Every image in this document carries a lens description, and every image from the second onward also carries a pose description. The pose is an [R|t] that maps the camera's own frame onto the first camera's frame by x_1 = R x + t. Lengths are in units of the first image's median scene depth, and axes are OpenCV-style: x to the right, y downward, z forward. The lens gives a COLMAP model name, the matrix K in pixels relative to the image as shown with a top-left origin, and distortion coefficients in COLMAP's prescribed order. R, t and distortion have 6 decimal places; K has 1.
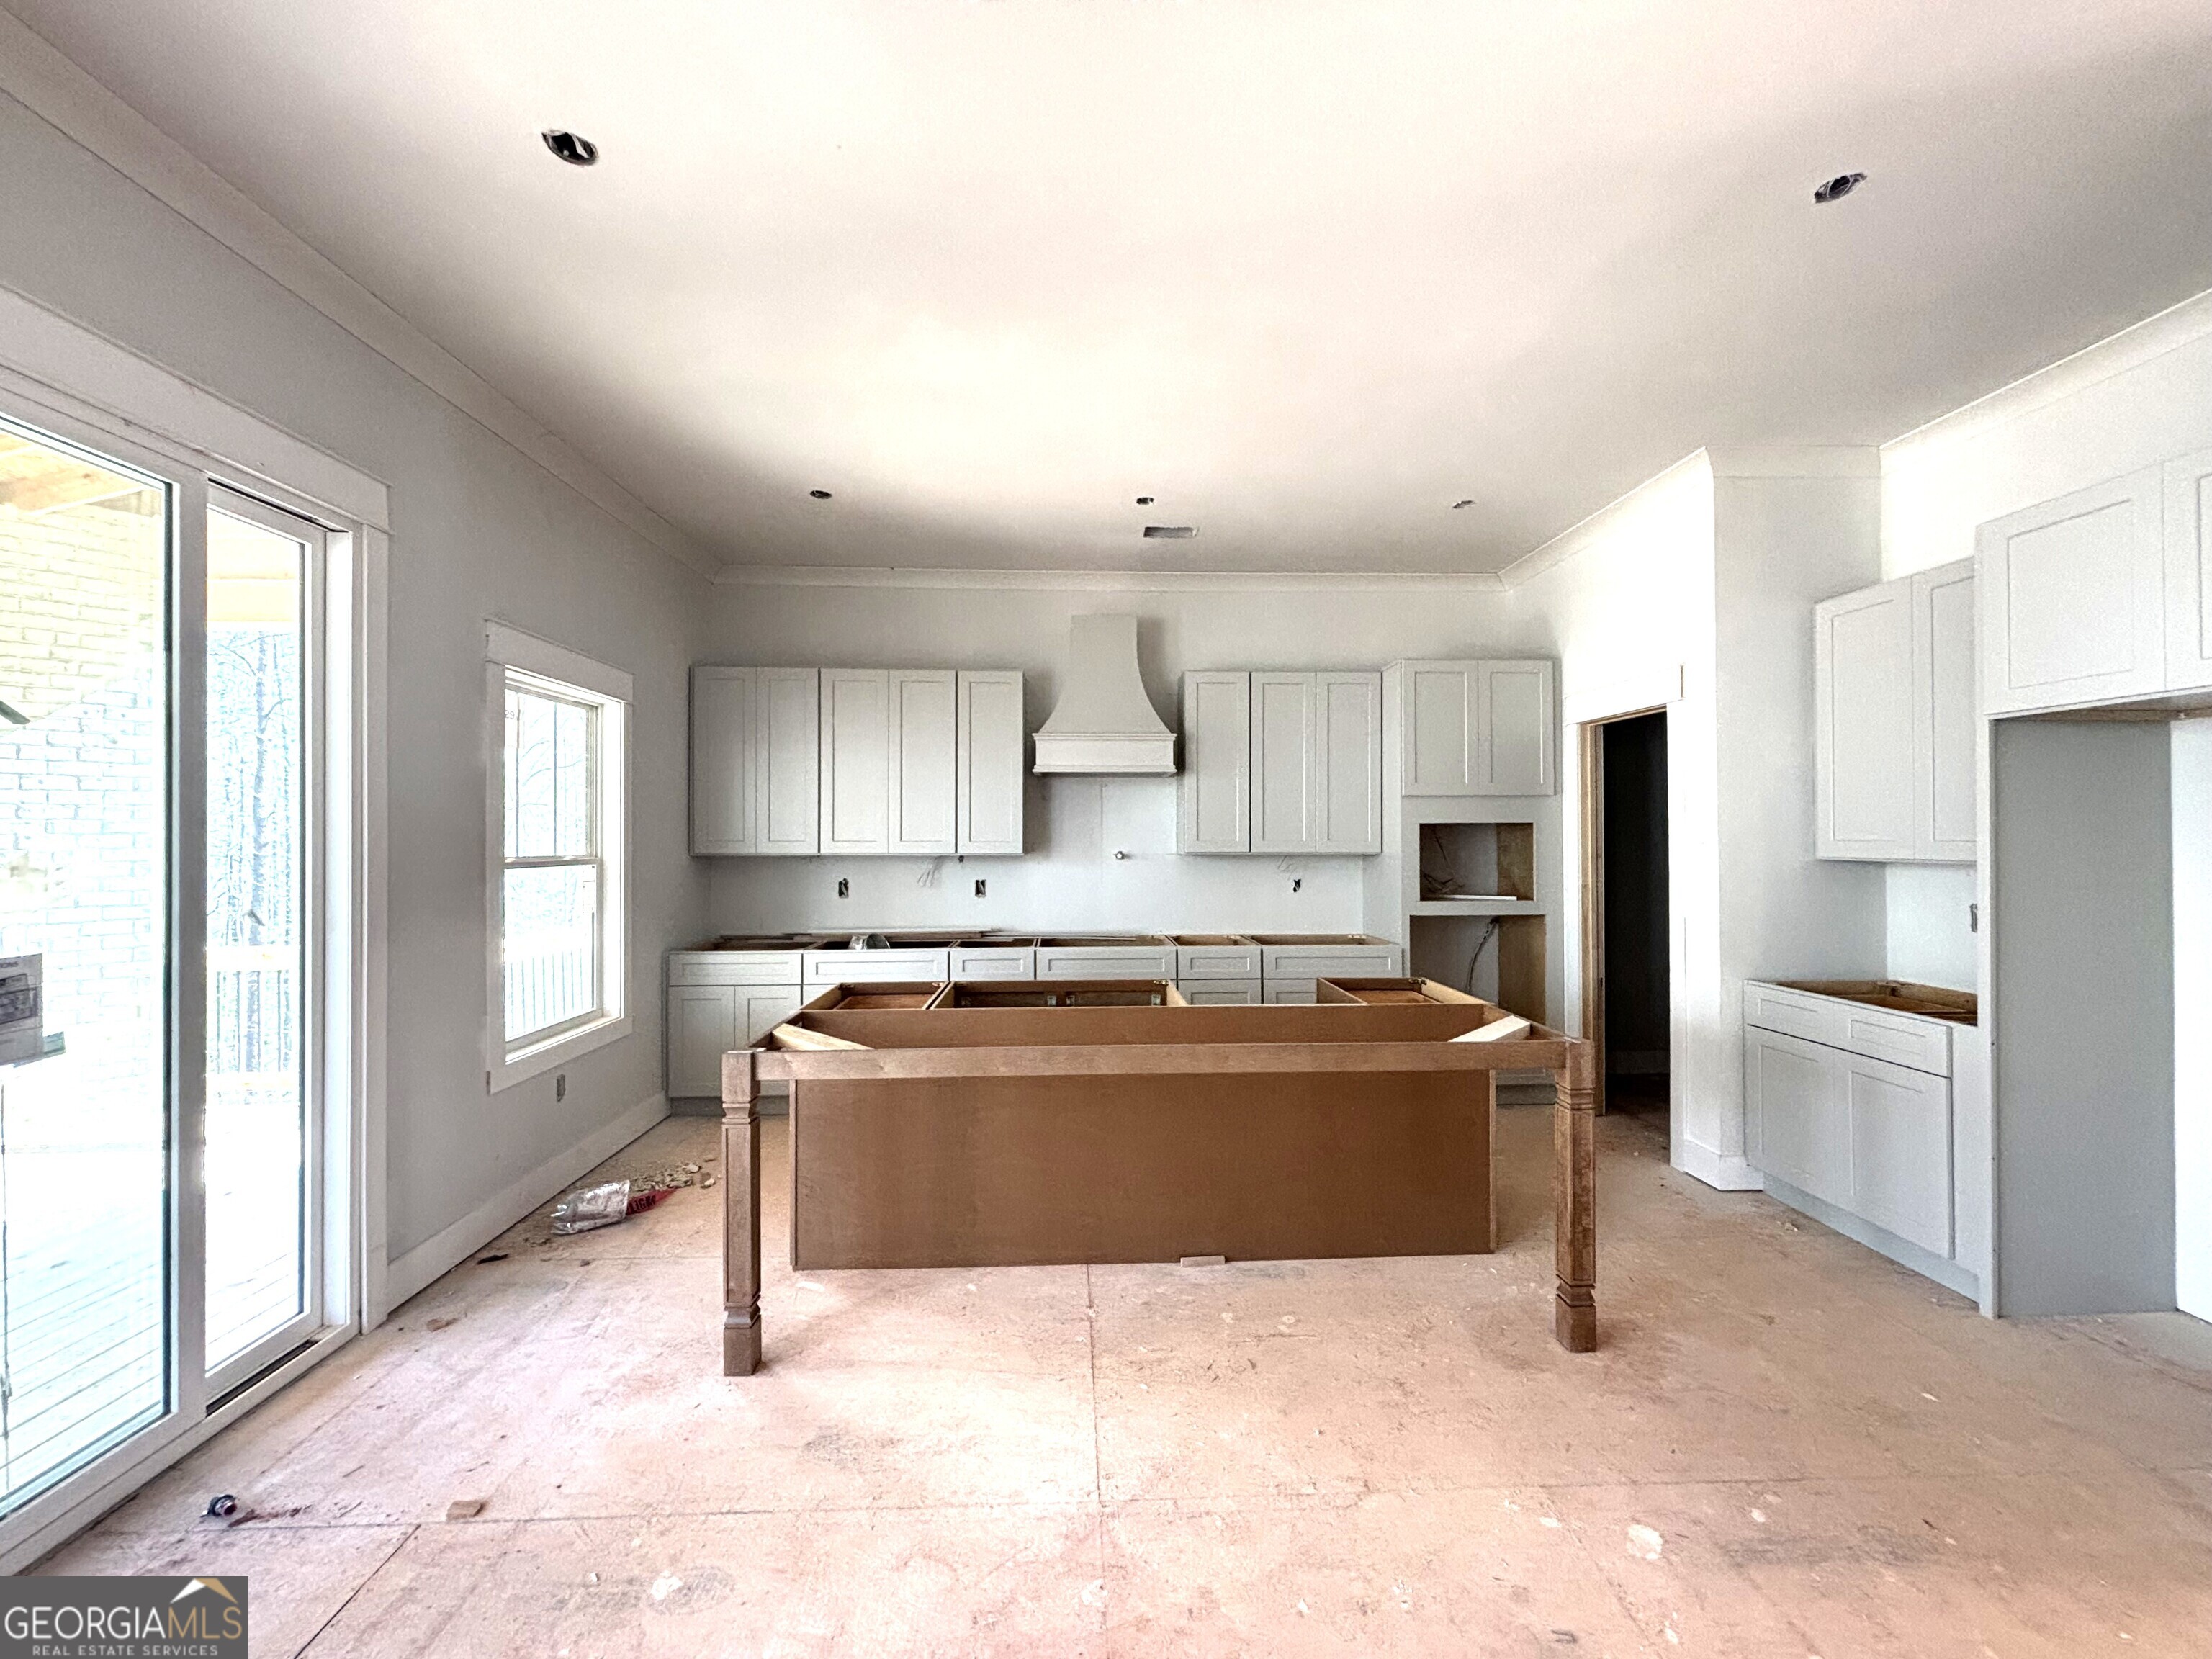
lens RADIAL K [[896.3, 0, 1096.3], [0, 896.3, 829.6], [0, 0, 1]] dist [0.000946, 0.000786]
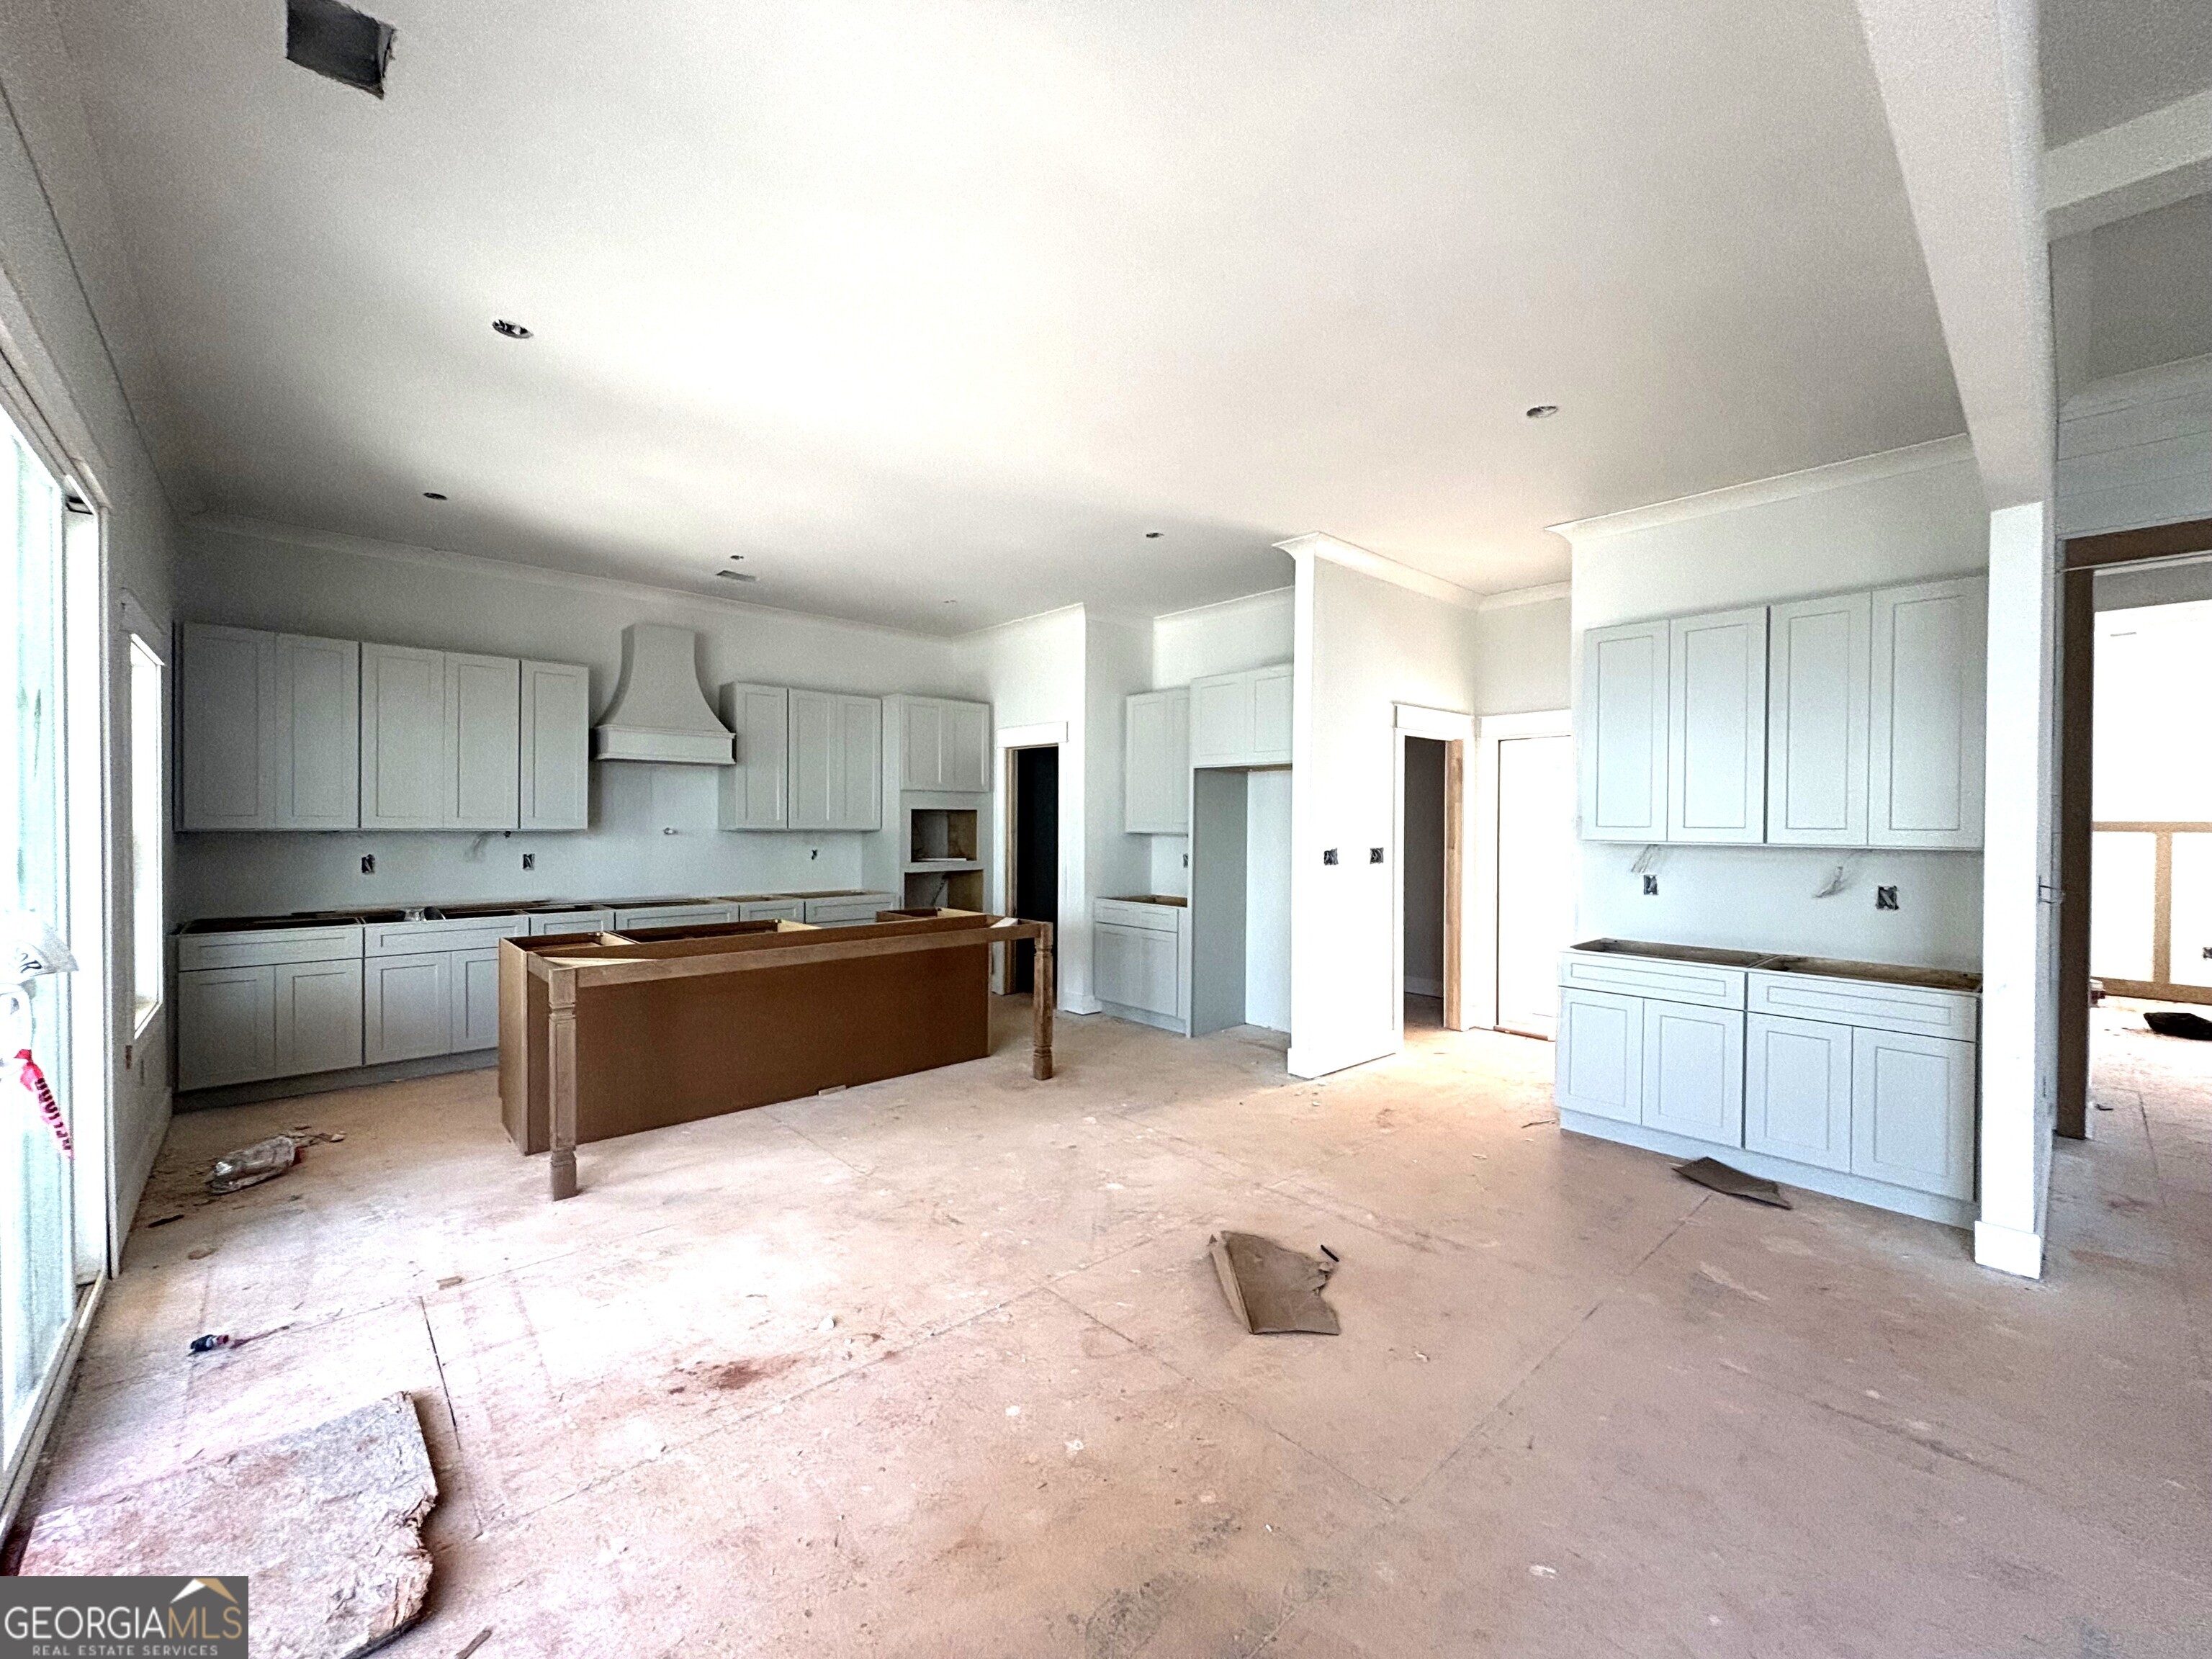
lens RADIAL K [[896.3, 0, 1096.3], [0, 896.3, 829.6], [0, 0, 1]] dist [0.000946, 0.000786]
pose [[0.767167, 0.002016, 0.641444, -0.344155], [-0.016658, 0.999720, 0.016781, -0.002981], [-0.641231, -0.023559, 0.766986, -0.308395]]
